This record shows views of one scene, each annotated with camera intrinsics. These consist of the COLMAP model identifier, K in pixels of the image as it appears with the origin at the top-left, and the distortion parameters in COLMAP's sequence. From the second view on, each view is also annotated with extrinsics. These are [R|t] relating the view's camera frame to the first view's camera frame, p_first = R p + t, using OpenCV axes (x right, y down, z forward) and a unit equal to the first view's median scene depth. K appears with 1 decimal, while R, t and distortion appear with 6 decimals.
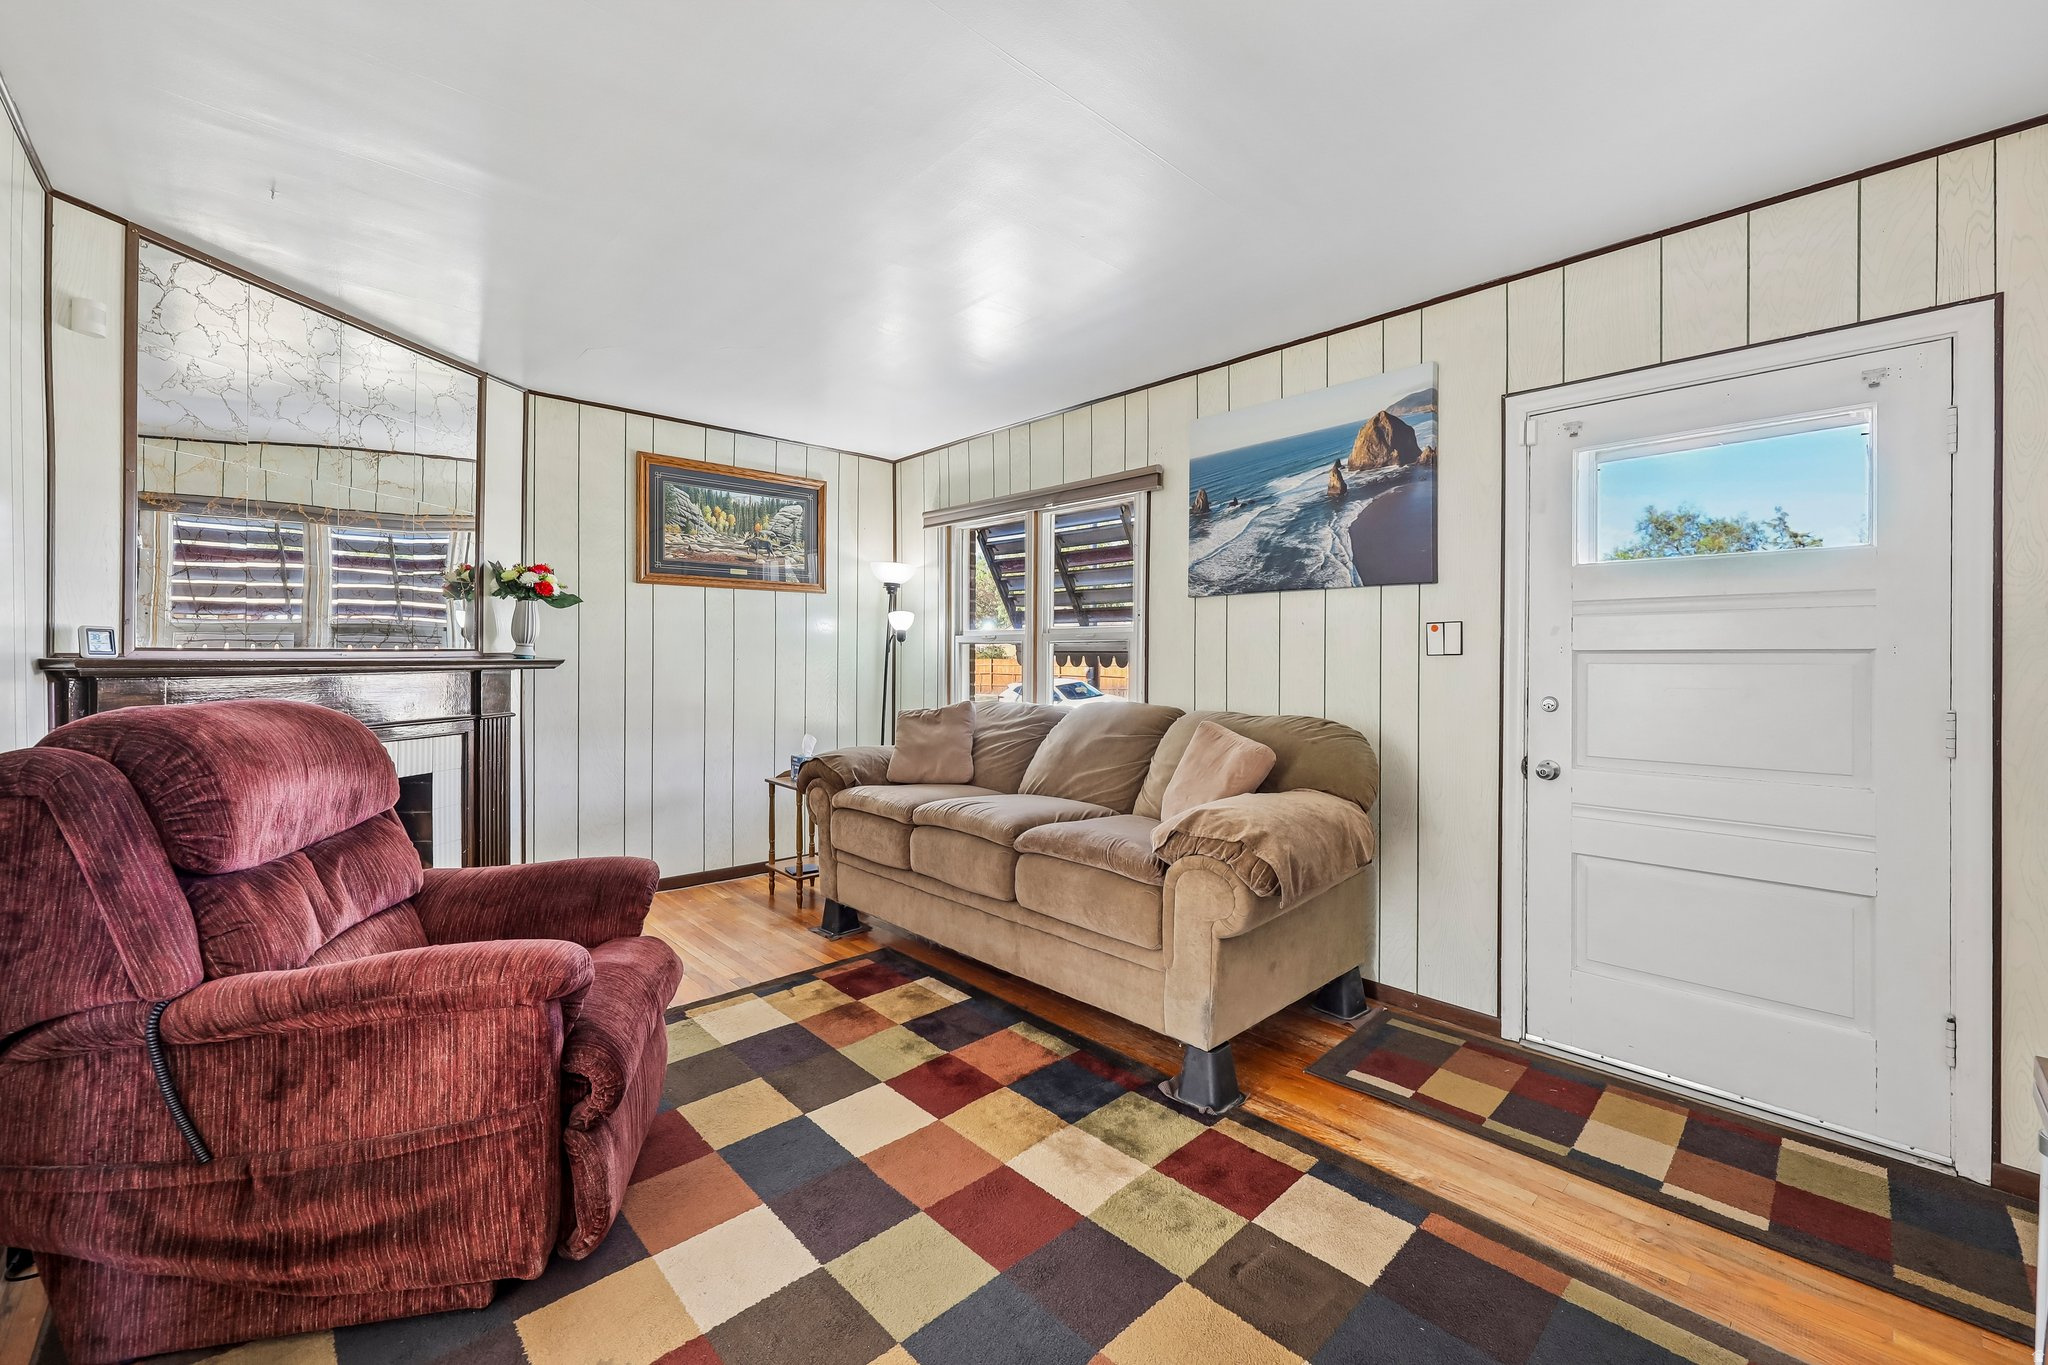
lens RADIAL K [[814.9, 0, 1028.8], [0, 814.9, 665.7], [0, 0, 1]] dist [-0.001443, 0.000096]
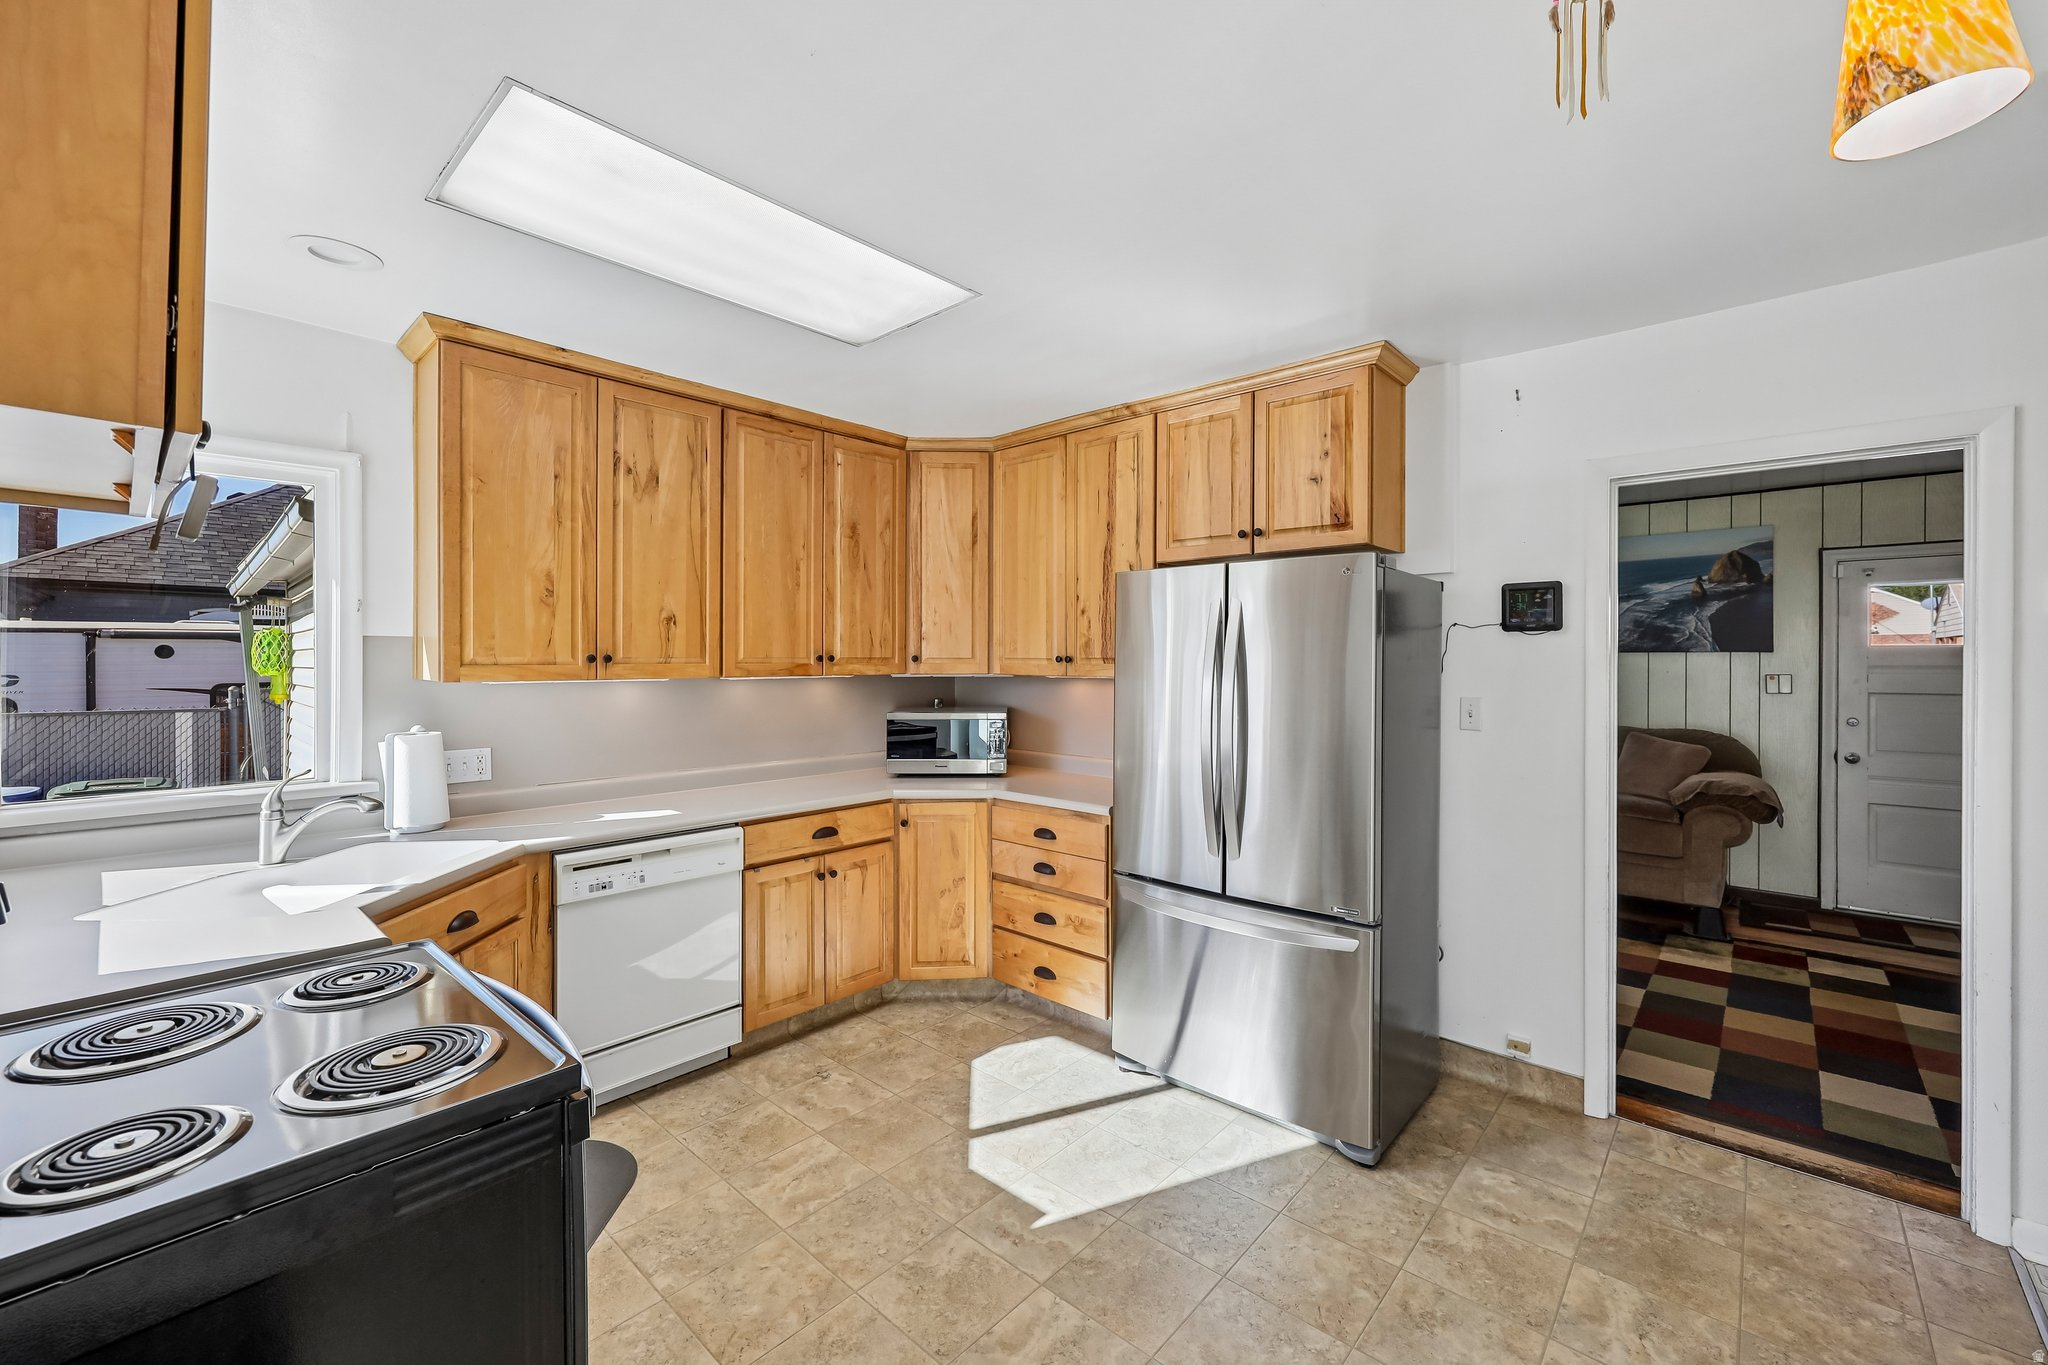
lens RADIAL K [[814.9, 0, 1024.3], [0, 814.9, 663.6], [0, 0, 1]] dist [-0.001443, 0.000096]
pose [[0.996976, -0.003025, 0.077652, -0.861752], [0.003449, 0.999980, -0.005329, -0.050851], [-0.077634, 0.005581, 0.996966, -0.428453]]
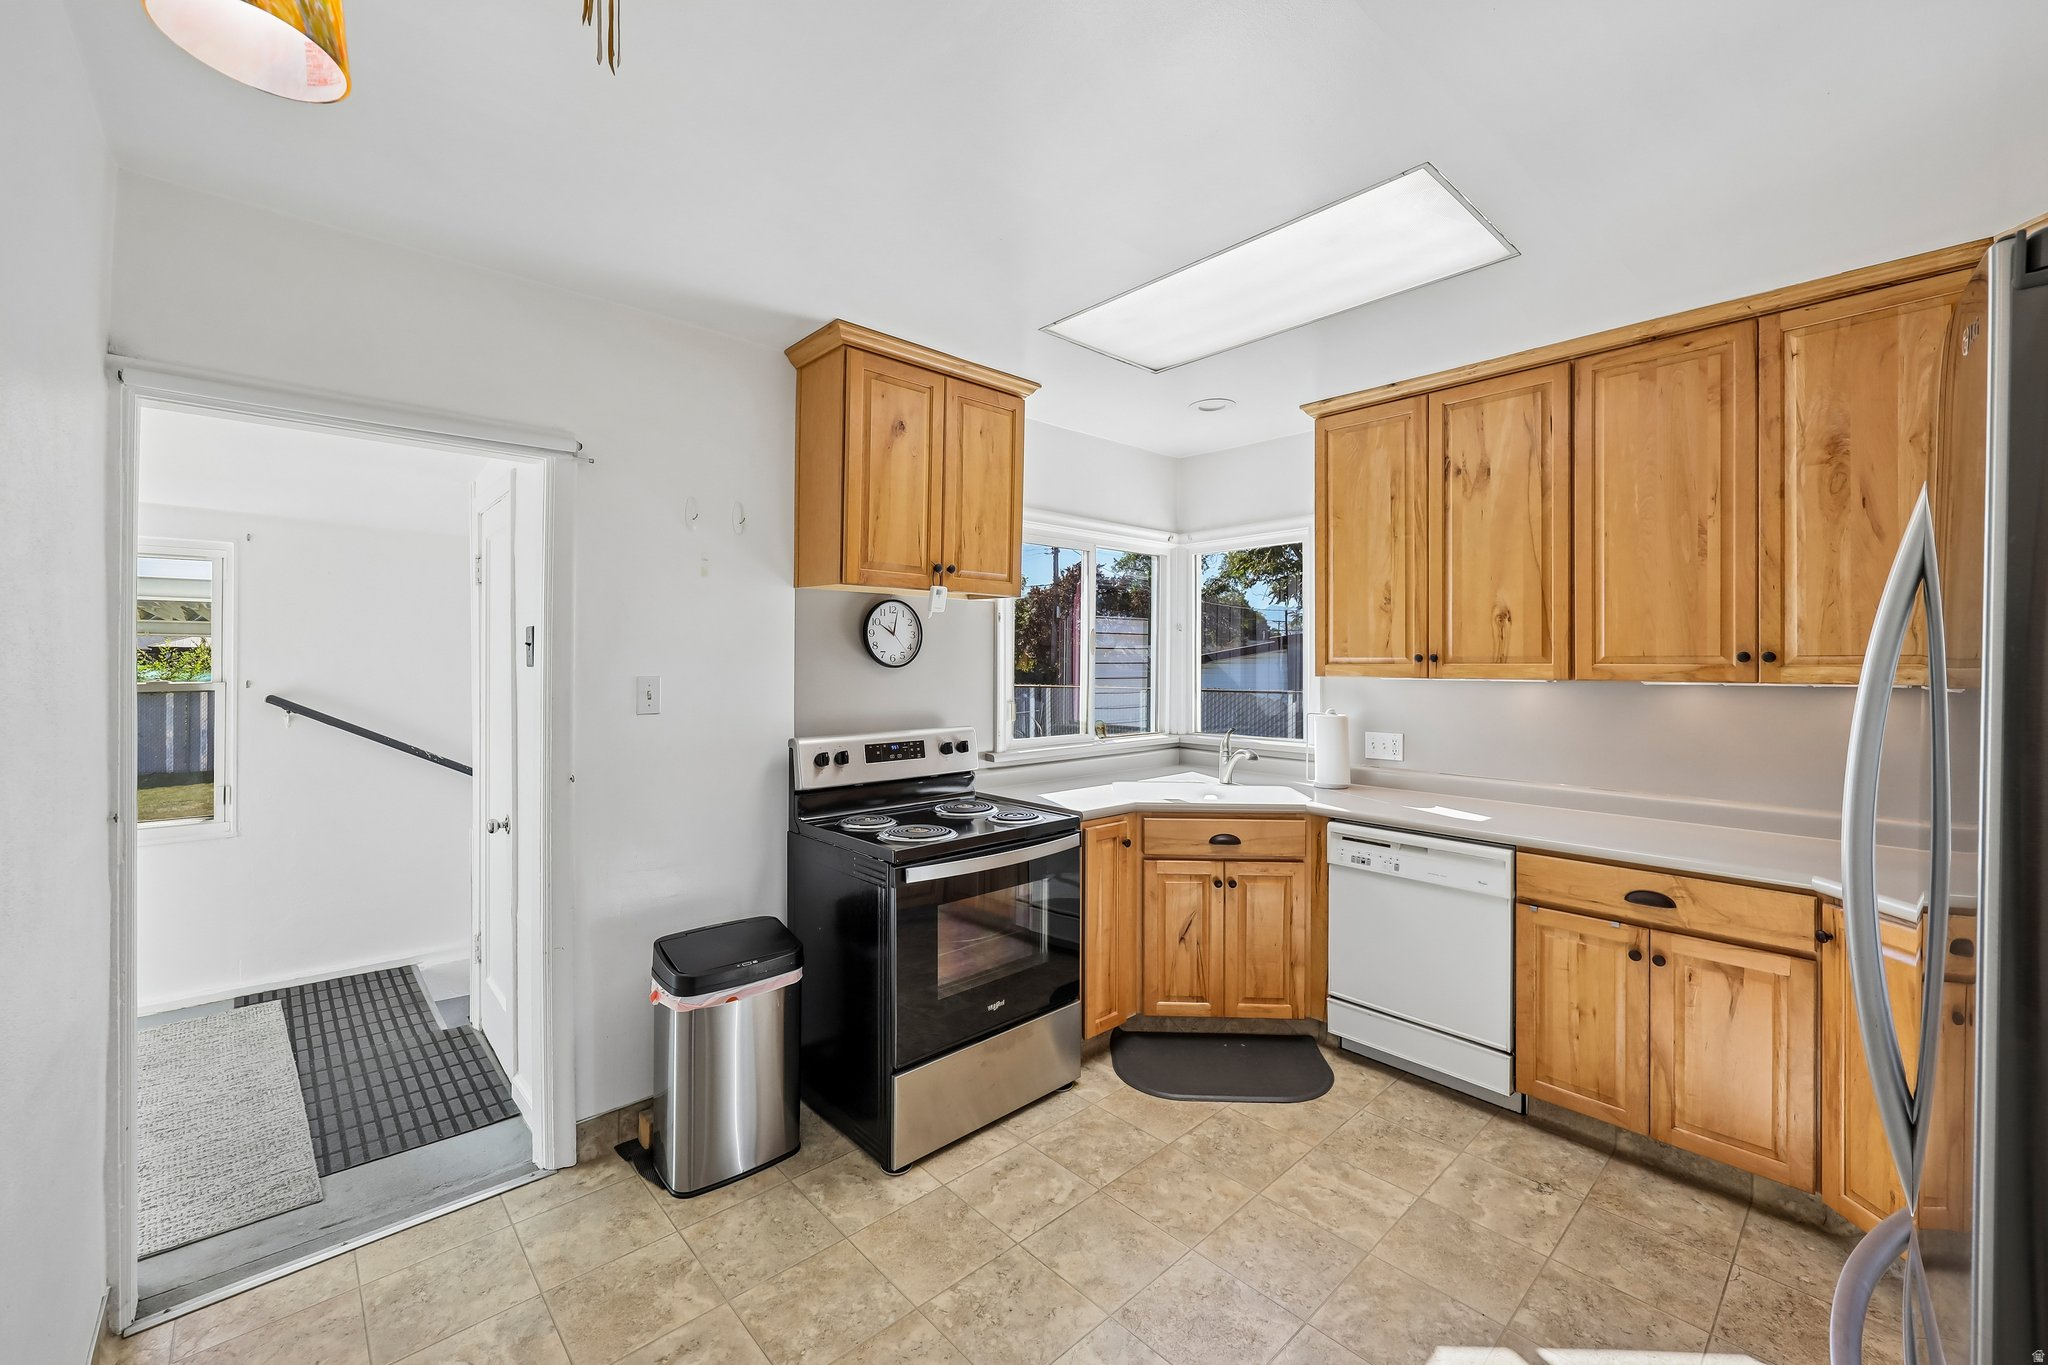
lens RADIAL K [[814.9, 0, 1044.0], [0, 814.9, 661.7], [0, 0, 1]] dist [-0.001443, 0.000096]
pose [[0.008717, -0.001552, -0.999961, -0.418128], [-0.010871, 0.999940, -0.001647, -0.051992], [0.999903, 0.010884, 0.008699, -0.047356]]
